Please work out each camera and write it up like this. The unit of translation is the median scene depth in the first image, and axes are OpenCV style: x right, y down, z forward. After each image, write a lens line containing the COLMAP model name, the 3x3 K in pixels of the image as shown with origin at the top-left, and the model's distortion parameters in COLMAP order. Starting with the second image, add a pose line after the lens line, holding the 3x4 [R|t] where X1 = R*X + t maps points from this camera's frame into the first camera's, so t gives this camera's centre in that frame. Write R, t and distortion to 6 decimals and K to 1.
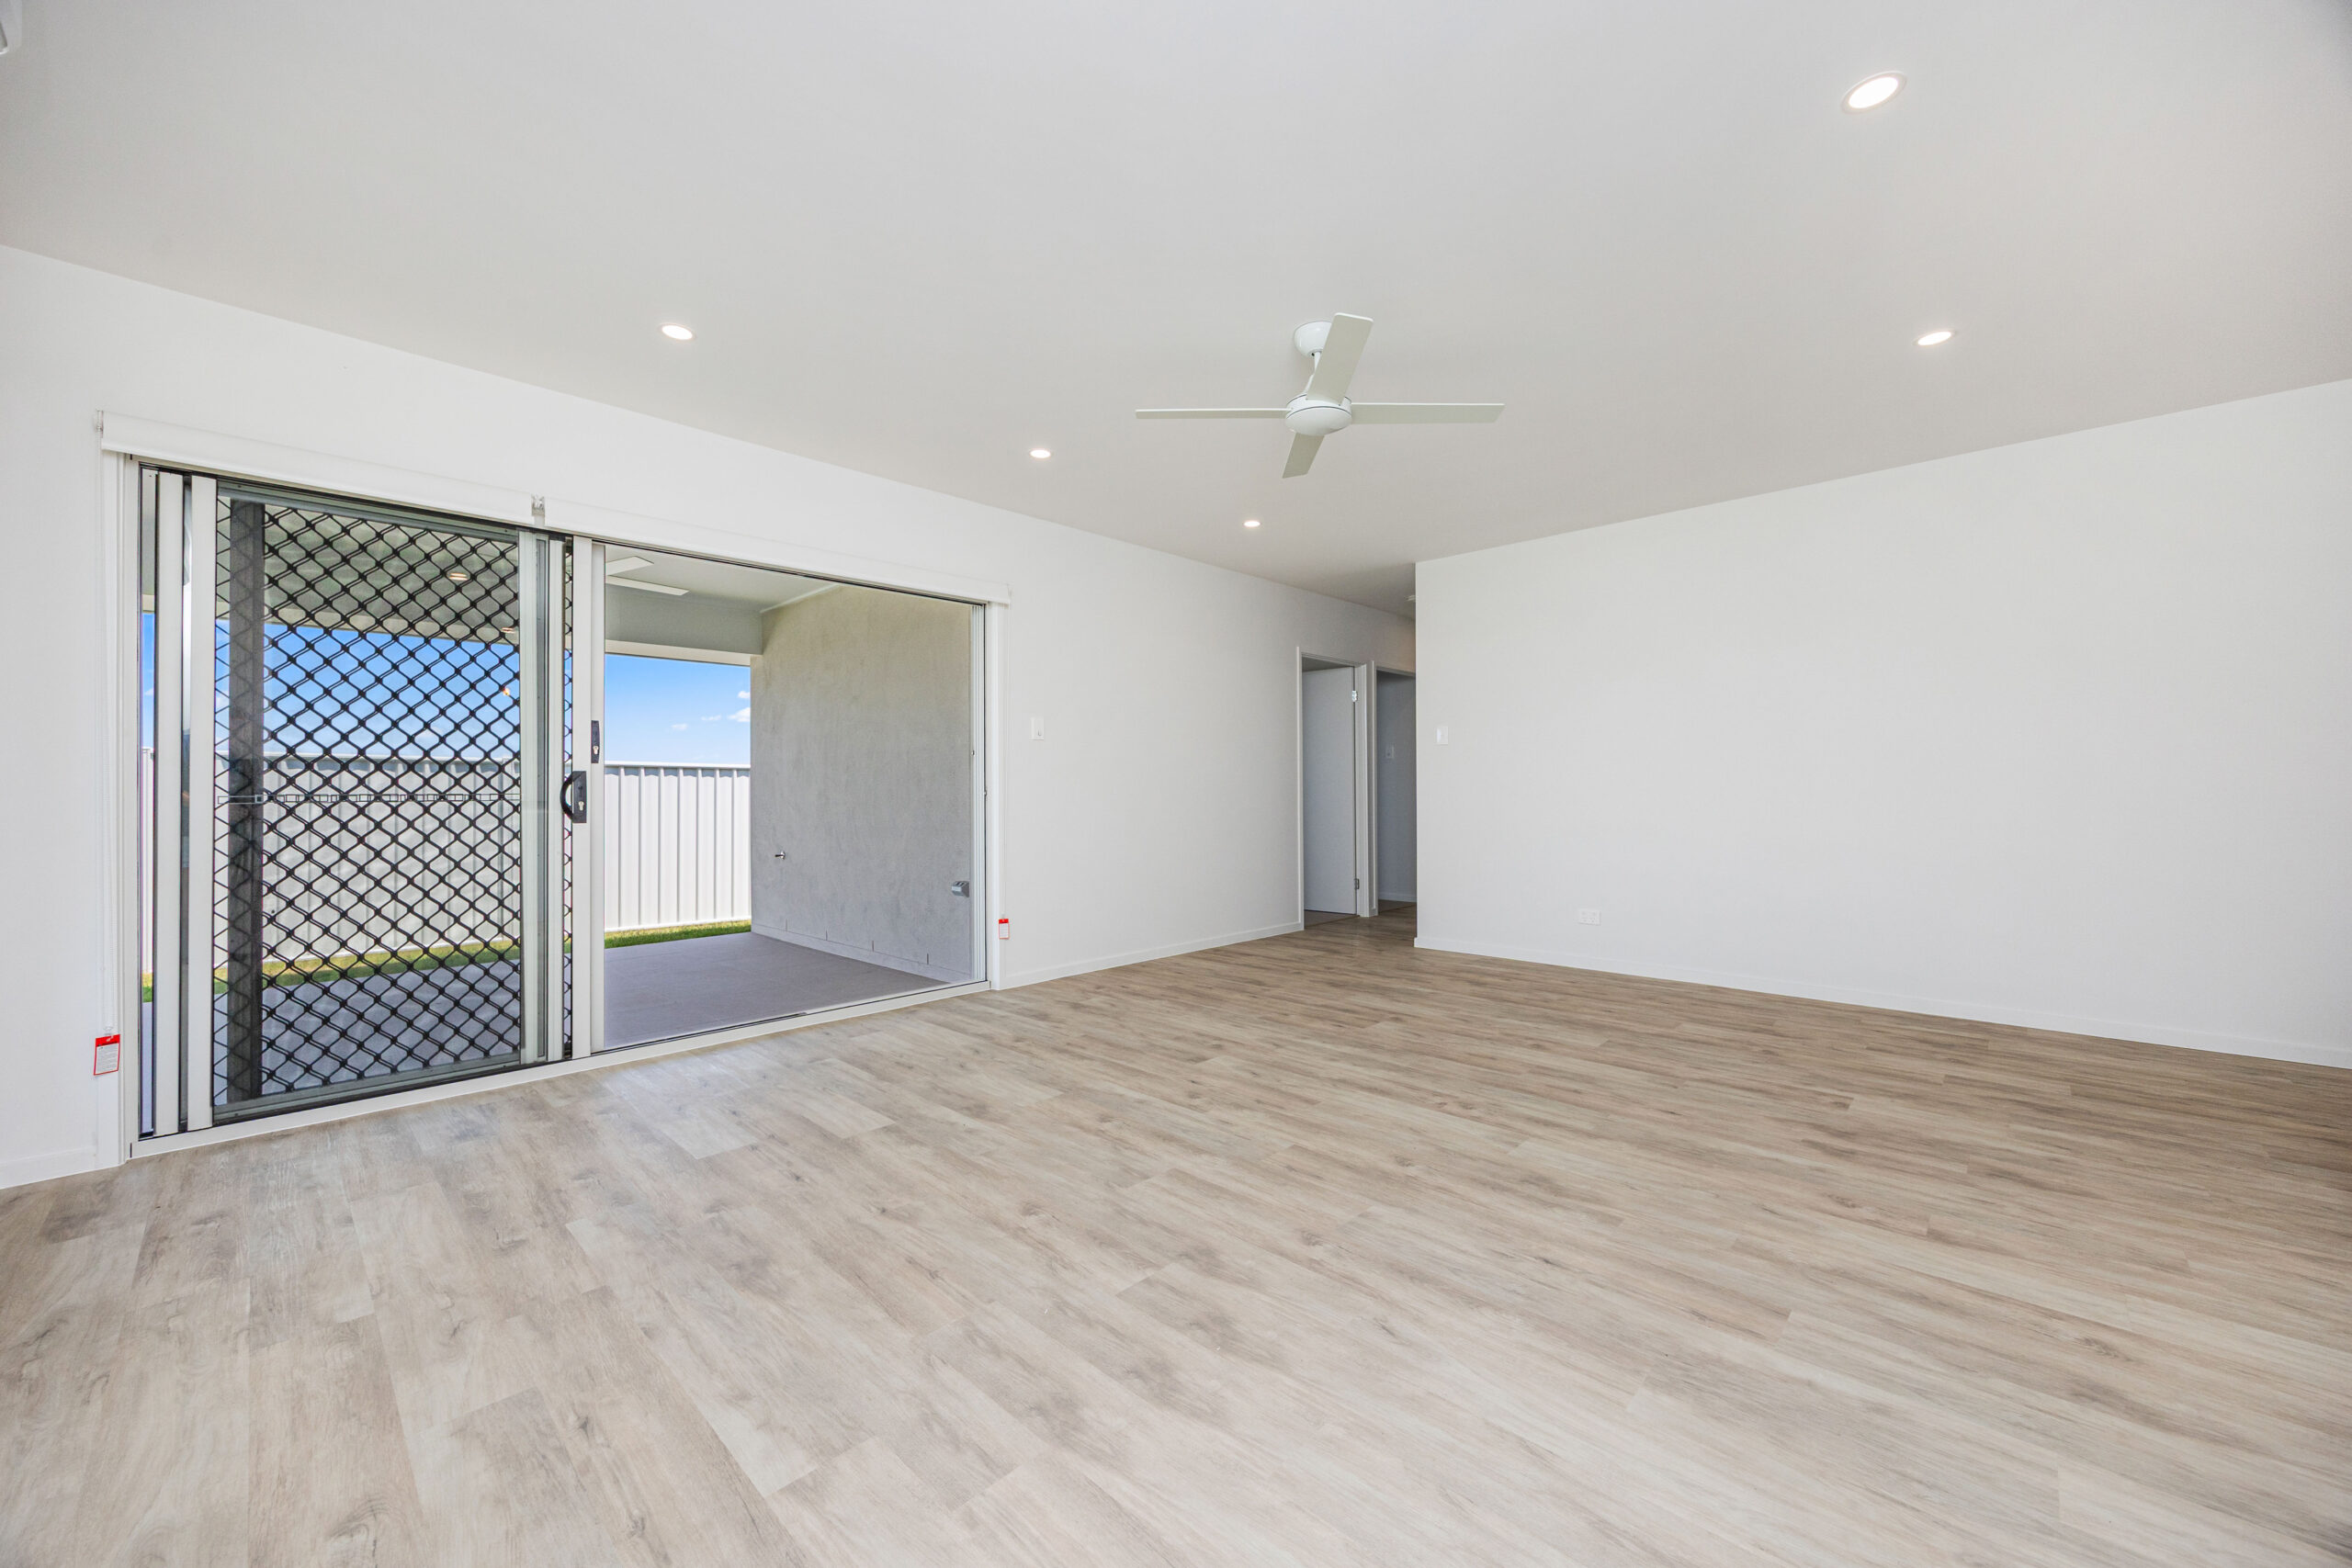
lens RADIAL K [[891.4, 0, 1179.3], [0, 891.4, 791.0], [0, 0, 1]] dist [-0.001169, -0.000193]
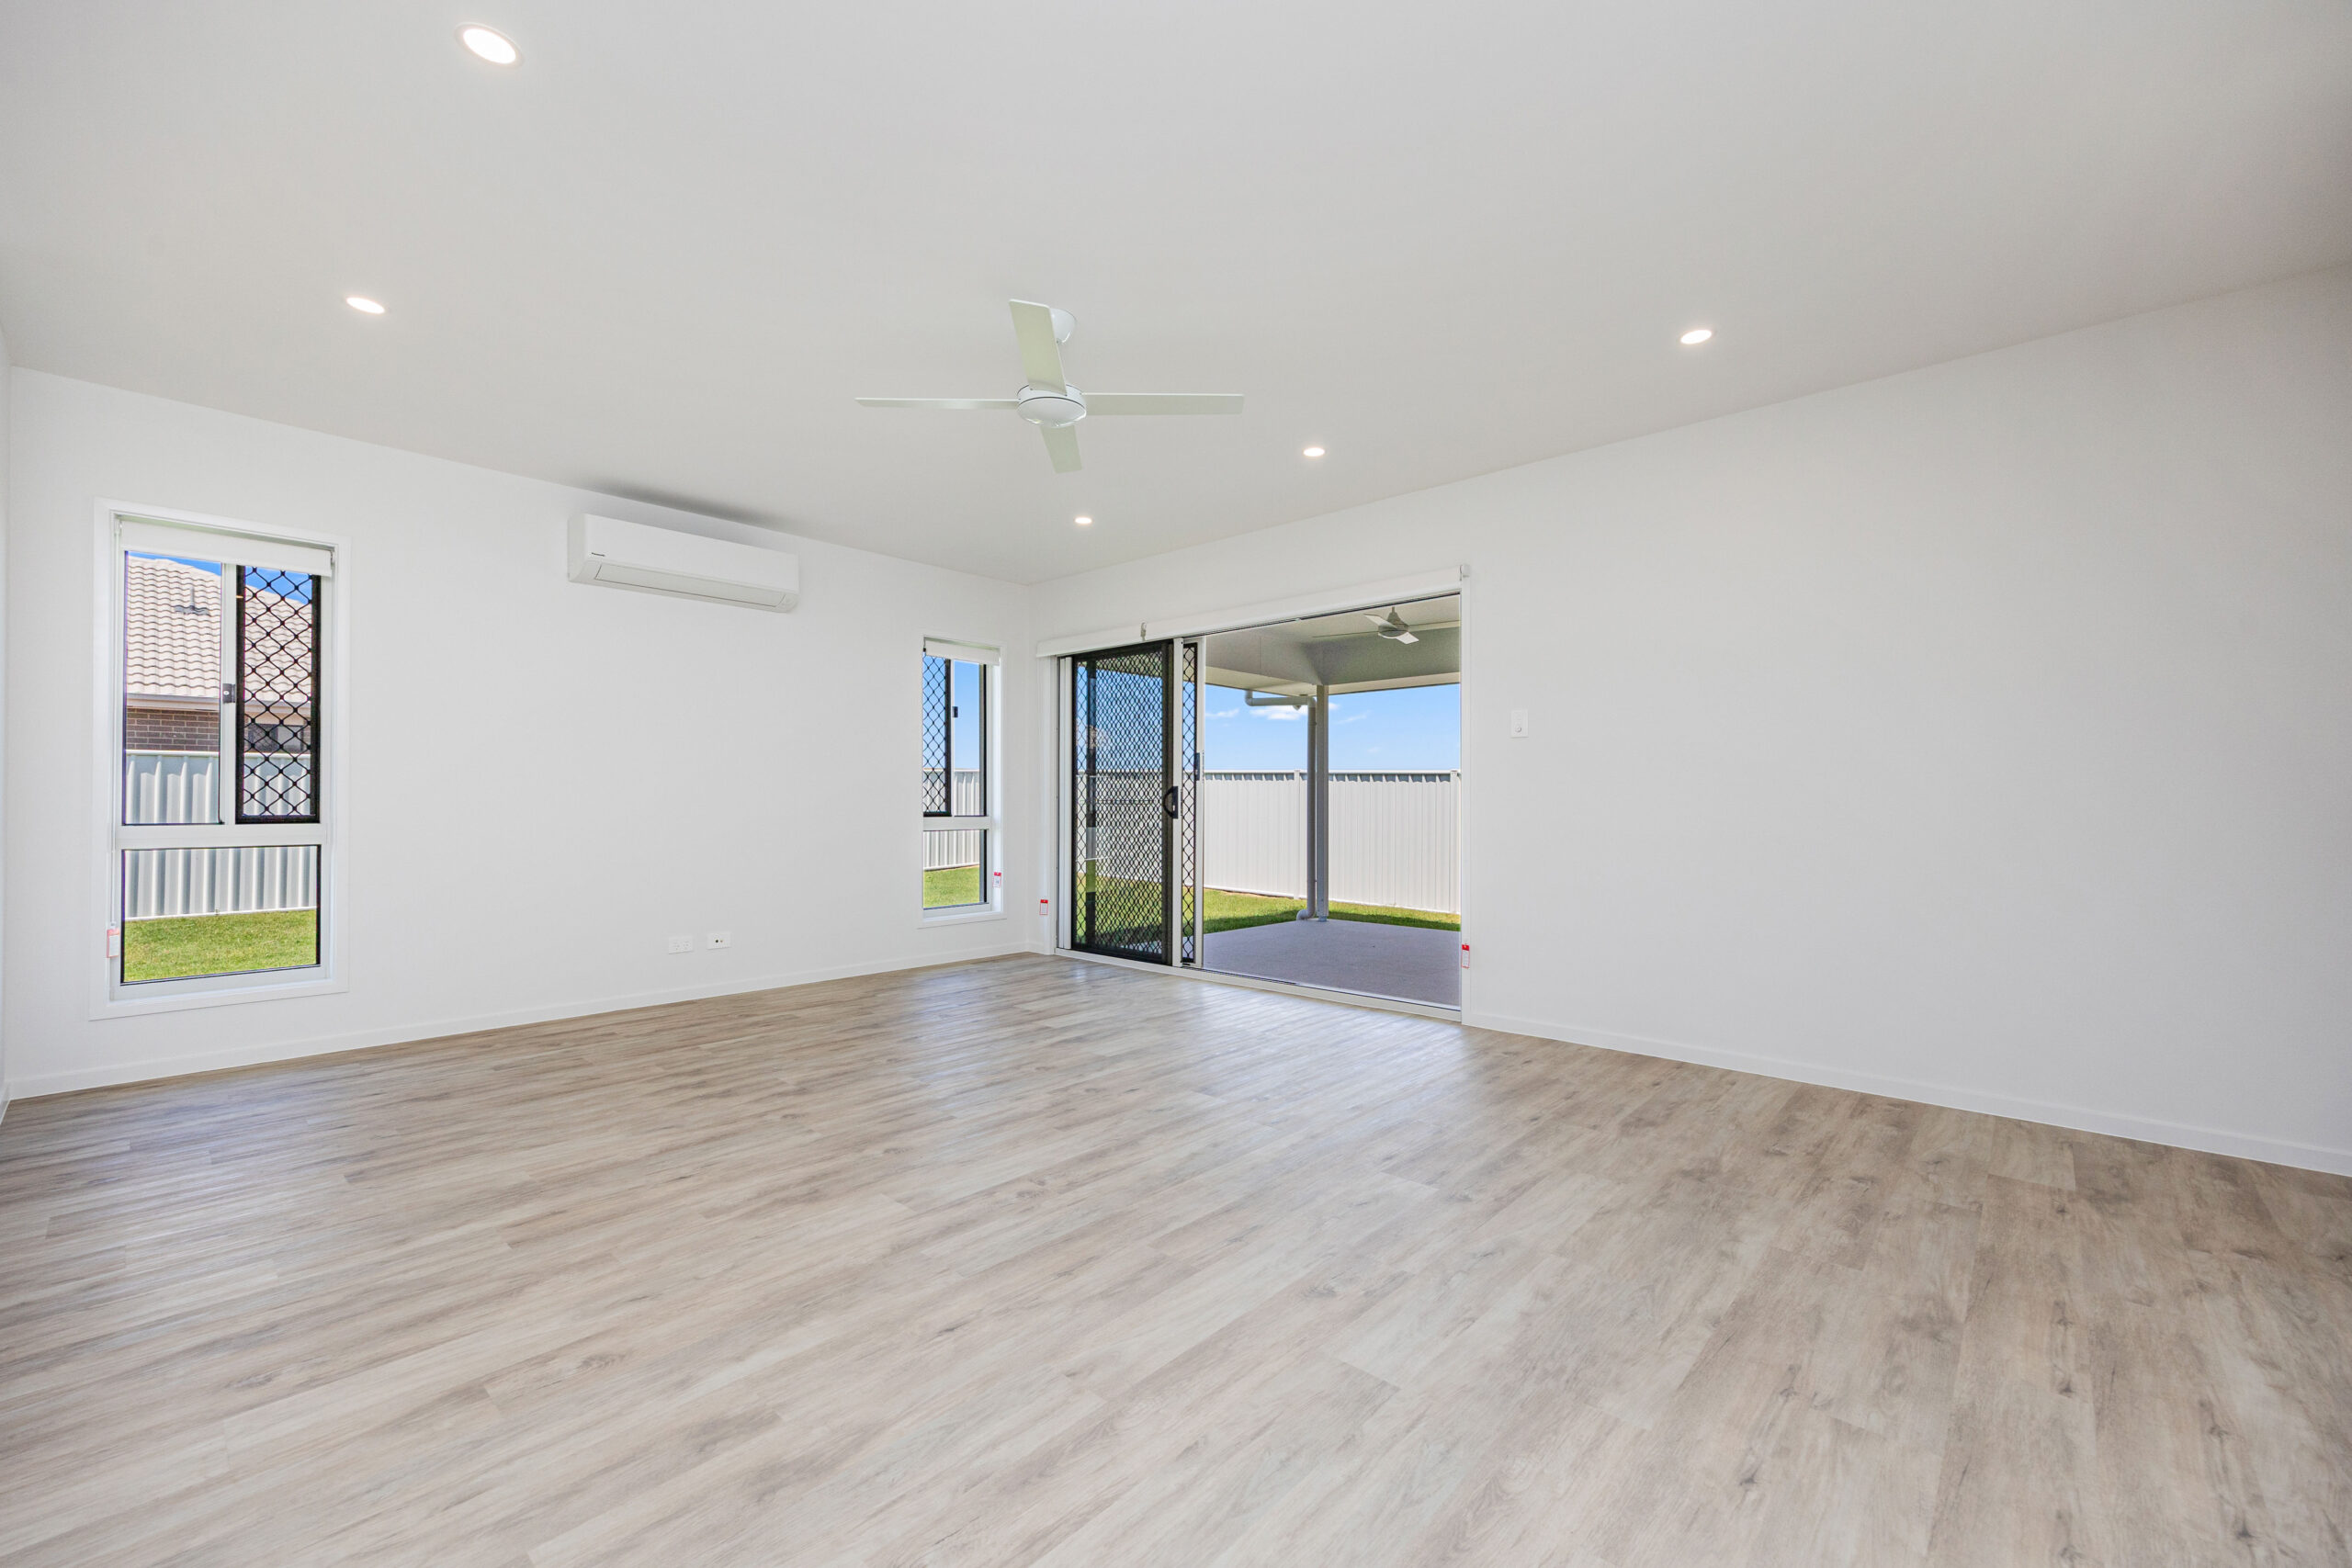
lens RADIAL K [[949.1, 0, 1174.5], [0, 949.1, 793.1], [0, 0, 1]] dist [0.006526, -0.000087]
pose [[0.018960, -0.002564, -0.999817, 1.283640], [-0.000247, 0.999997, -0.002569, -0.005791], [0.999820, 0.000295, 0.018960, 1.212216]]
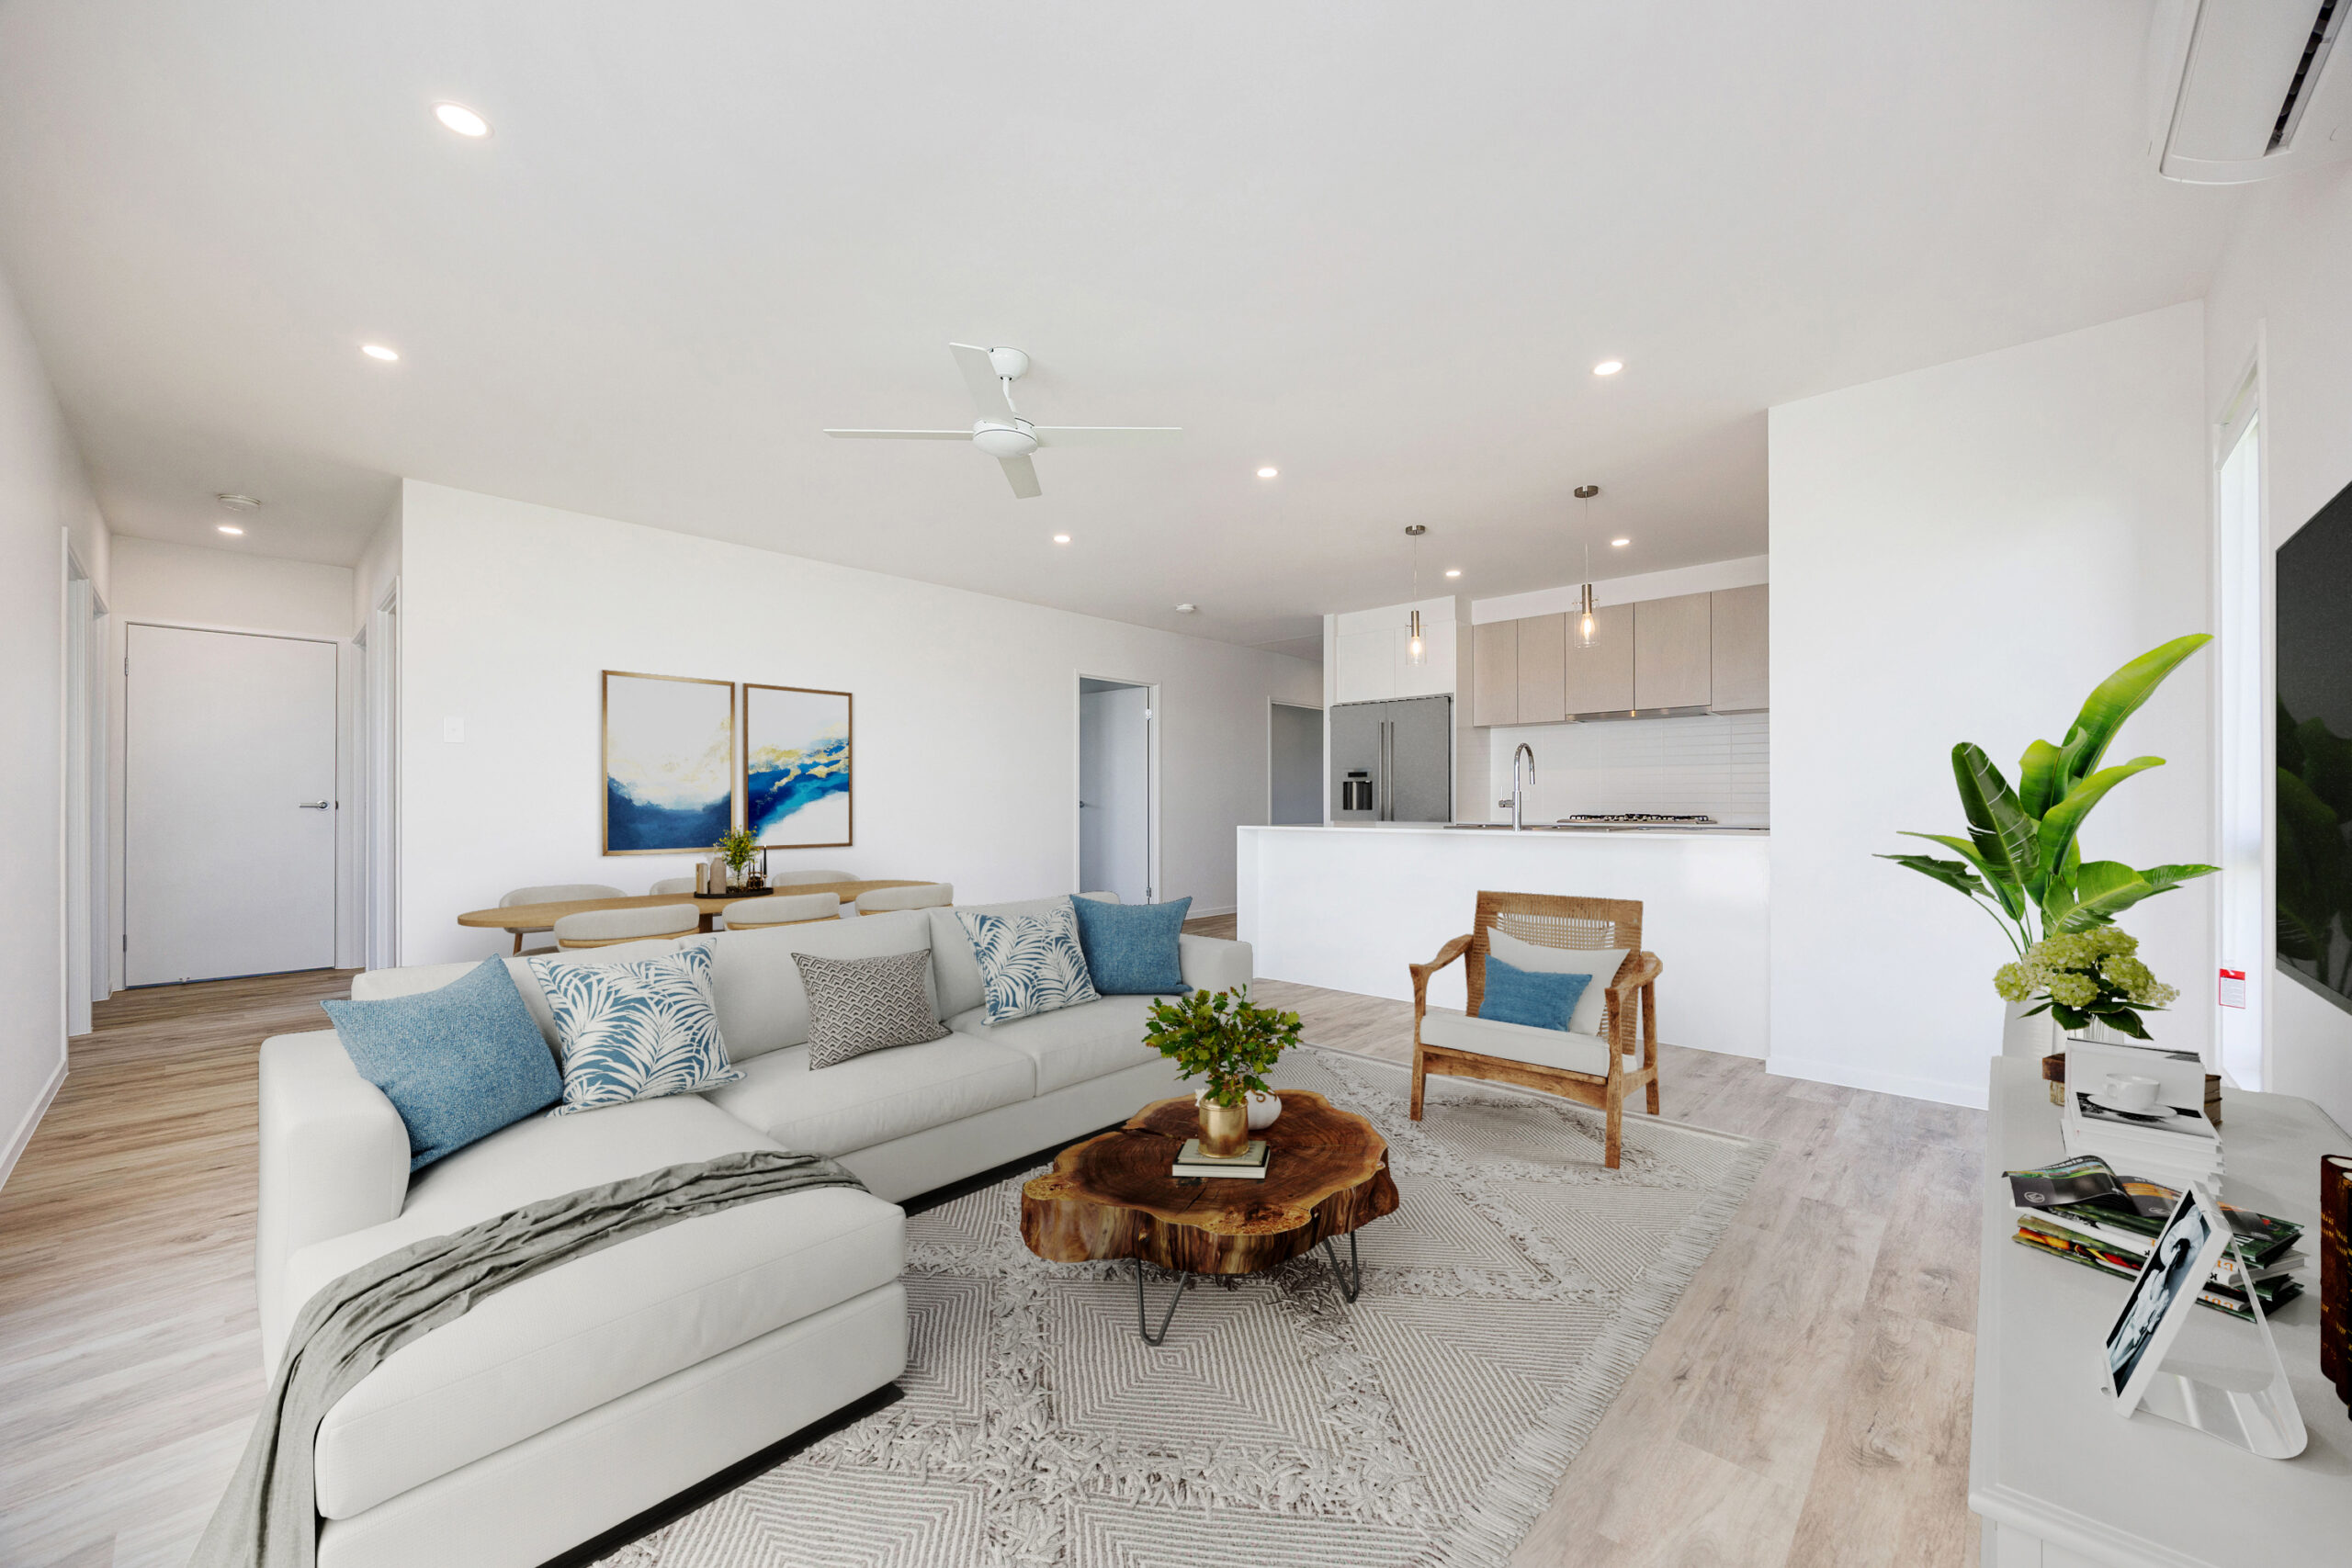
lens RADIAL K [[891.4, 0, 1179.3], [0, 891.4, 791.0], [0, 0, 1]] dist [-0.001169, -0.000193]
pose [[-0.014174, 0.021360, 0.999671, -0.957419], [0.000316, 0.999772, -0.021358, 0.011140], [-0.999899, 0.000013, -0.014177, 0.885591]]
